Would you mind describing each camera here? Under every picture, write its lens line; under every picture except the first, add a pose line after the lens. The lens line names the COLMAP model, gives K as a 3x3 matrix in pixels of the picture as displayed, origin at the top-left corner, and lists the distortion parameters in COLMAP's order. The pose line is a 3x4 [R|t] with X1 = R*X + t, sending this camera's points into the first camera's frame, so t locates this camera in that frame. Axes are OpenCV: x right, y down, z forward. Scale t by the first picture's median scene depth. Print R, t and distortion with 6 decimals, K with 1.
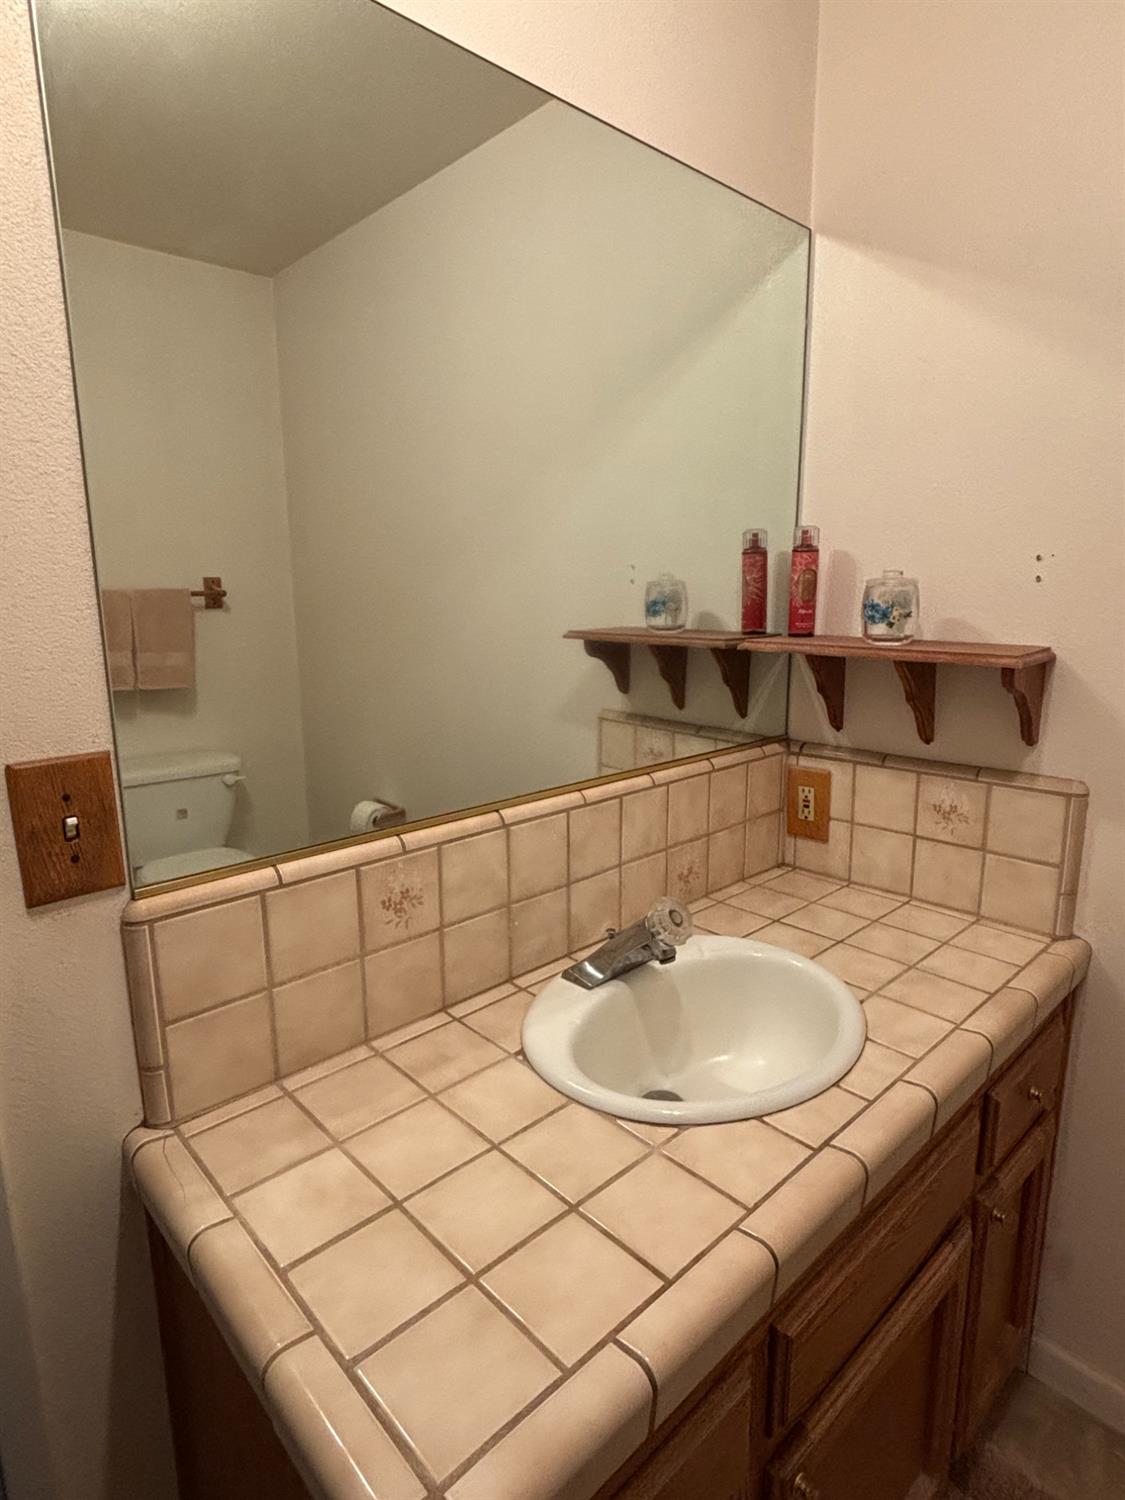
lens RADIAL K [[818.3, 0, 562.5], [0, 818.3, 750.0], [0, 0, 1]] dist [0.000800, -0.002010]
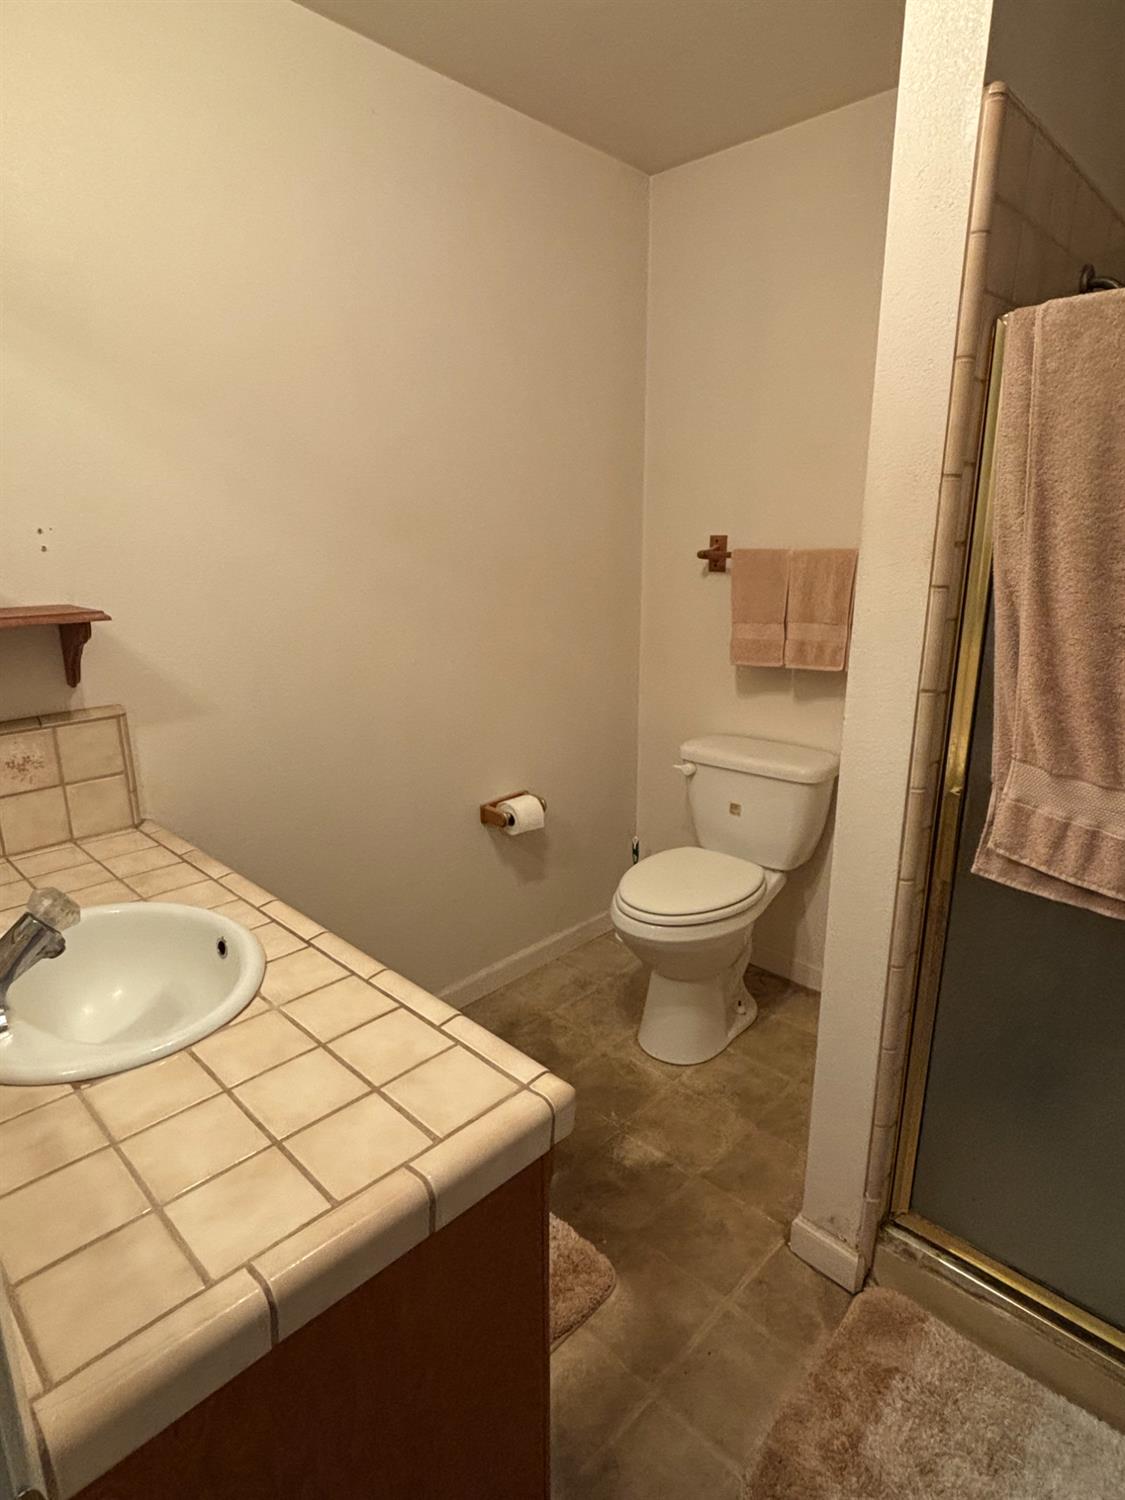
lens RADIAL K [[803.7, 0, 585.9], [0, 803.7, 740.0], [0, 0, 1]] dist [-0.028305, 0.011361]
pose [[-0.066166, -0.240663, 0.968351, -0.652207], [0.202889, 0.946959, 0.249209, -0.072156], [-0.976964, 0.212957, -0.013829, 0.297165]]
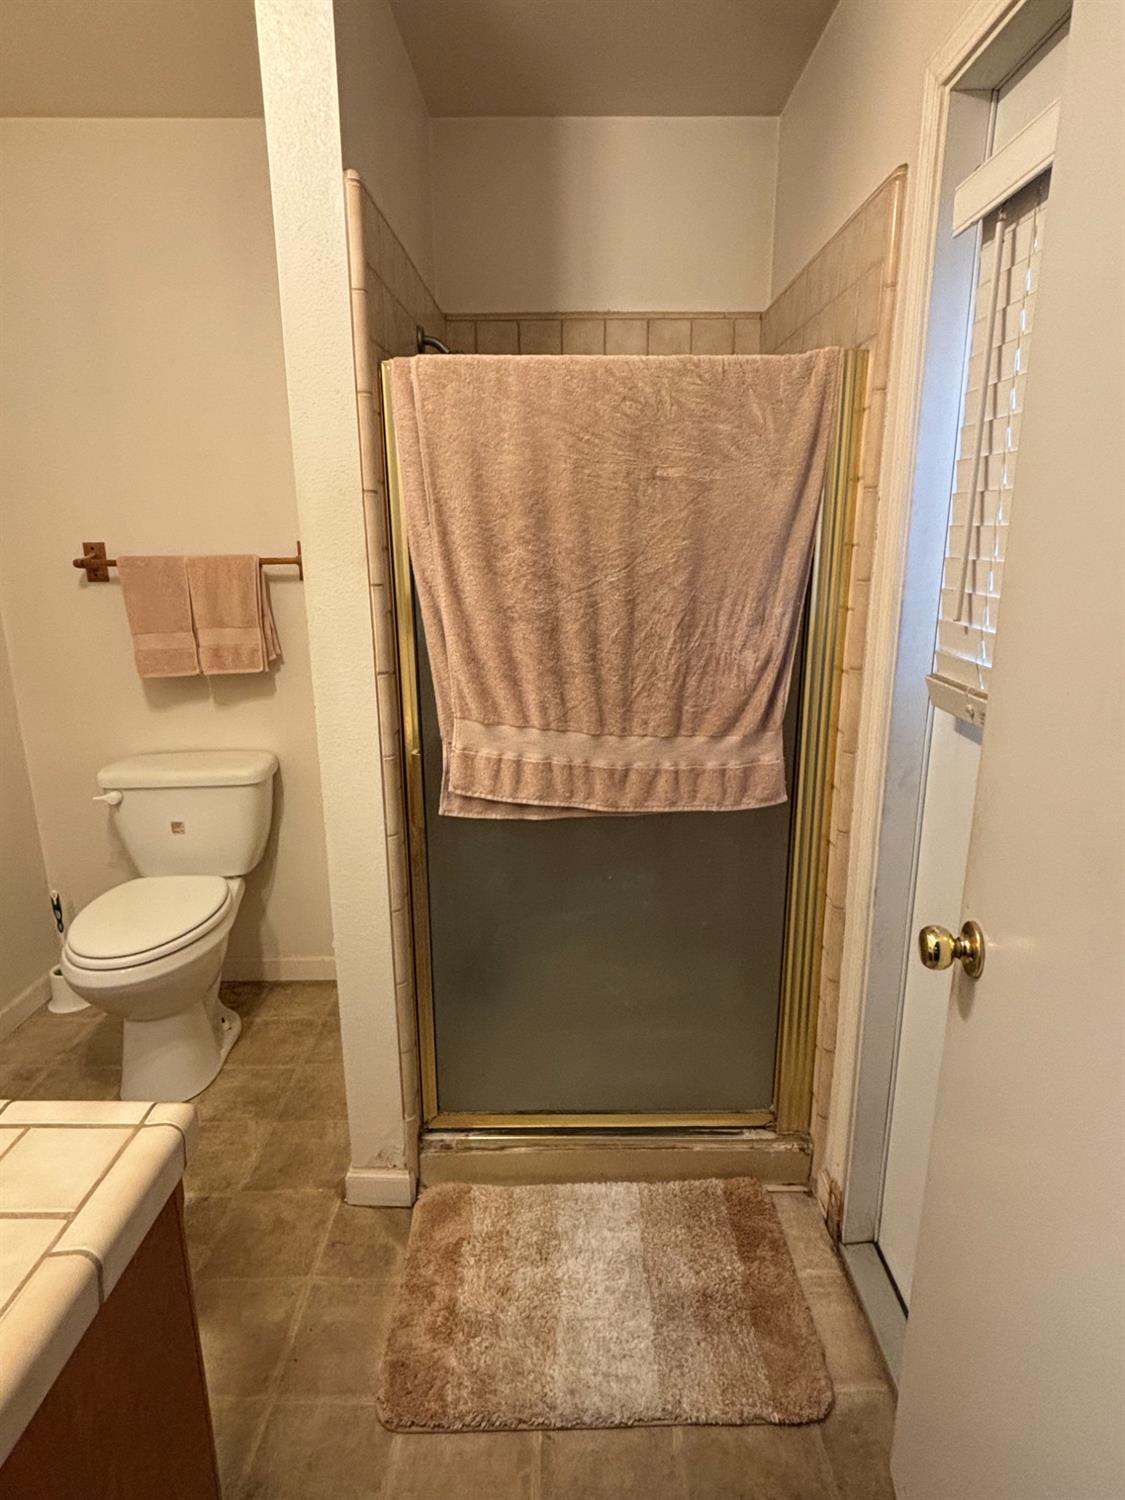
lens RADIAL K [[818.3, 0, 562.5], [0, 818.3, 750.0], [0, 0, 1]] dist [0.000800, -0.002010]
pose [[-0.736895, -0.162815, 0.656108, -0.704974], [0.150041, 0.906963, 0.393581, -0.123971], [-0.659146, 0.388471, -0.643907, 0.481972]]
